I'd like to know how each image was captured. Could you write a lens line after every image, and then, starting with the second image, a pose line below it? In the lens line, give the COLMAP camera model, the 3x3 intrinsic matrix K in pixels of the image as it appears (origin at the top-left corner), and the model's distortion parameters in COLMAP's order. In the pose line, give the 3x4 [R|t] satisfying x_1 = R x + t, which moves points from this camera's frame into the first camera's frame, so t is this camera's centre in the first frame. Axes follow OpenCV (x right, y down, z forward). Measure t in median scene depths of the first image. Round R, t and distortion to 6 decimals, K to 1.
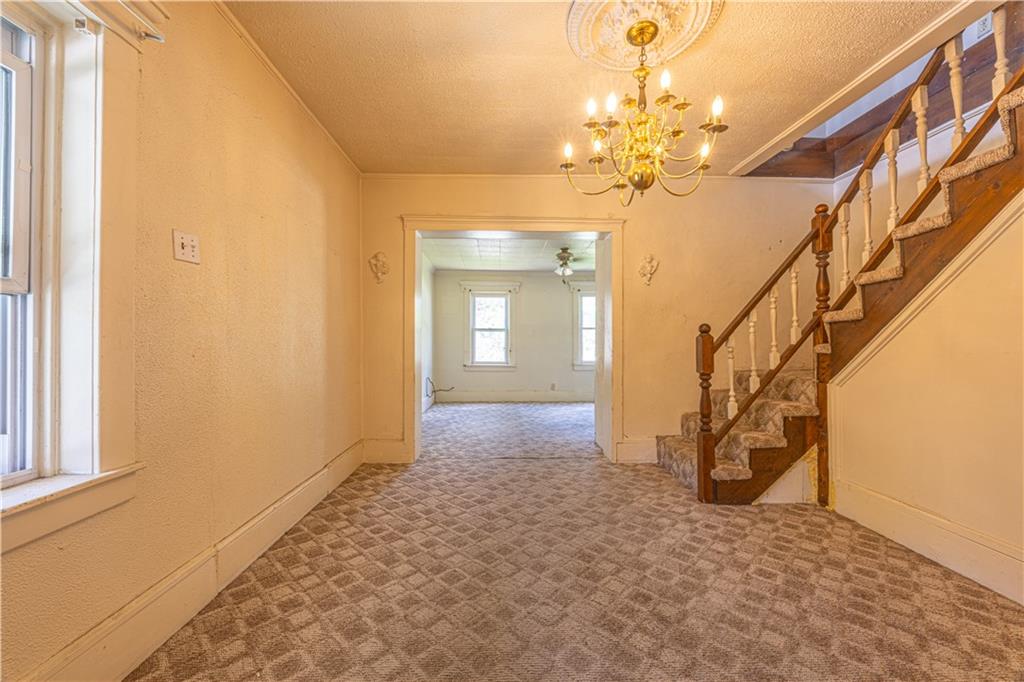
lens RADIAL K [[409.8, 0, 508.9], [0, 409.8, 337.7], [0, 0, 1]] dist [0.000042, 0.000006]
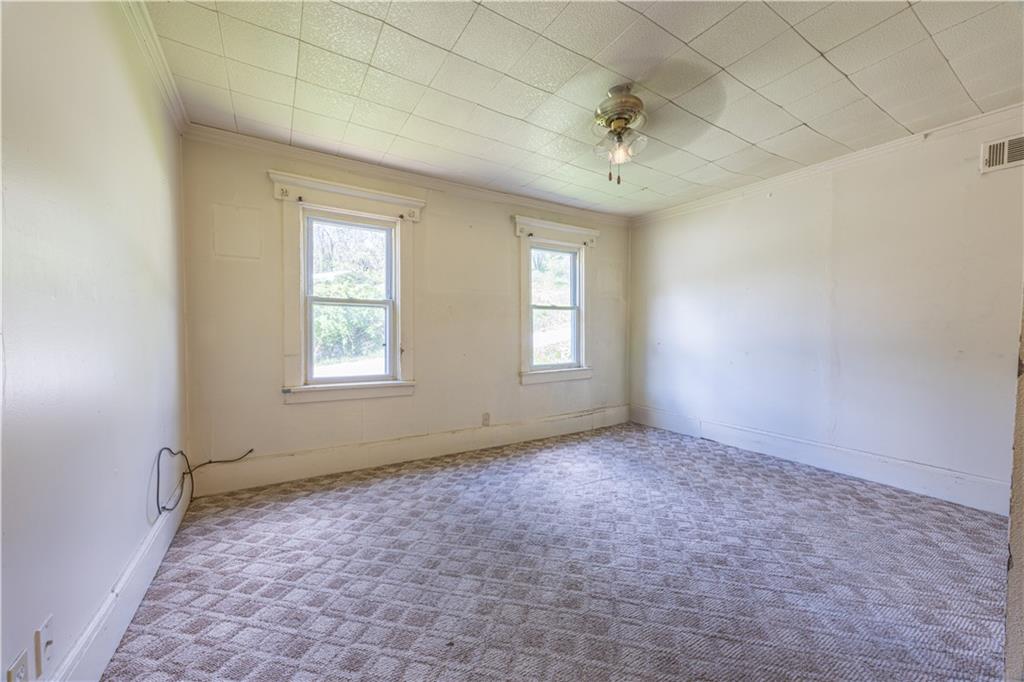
lens RADIAL K [[382.1, 0, 510.8], [0, 382.1, 344.1], [0, 0, 1]] dist [-0.019888, 0.000038]
pose [[0.871659, -0.012316, 0.489958, -0.042929], [-0.003600, 0.999496, 0.031527, 0.005049], [-0.490099, -0.029245, 0.871176, 0.256289]]
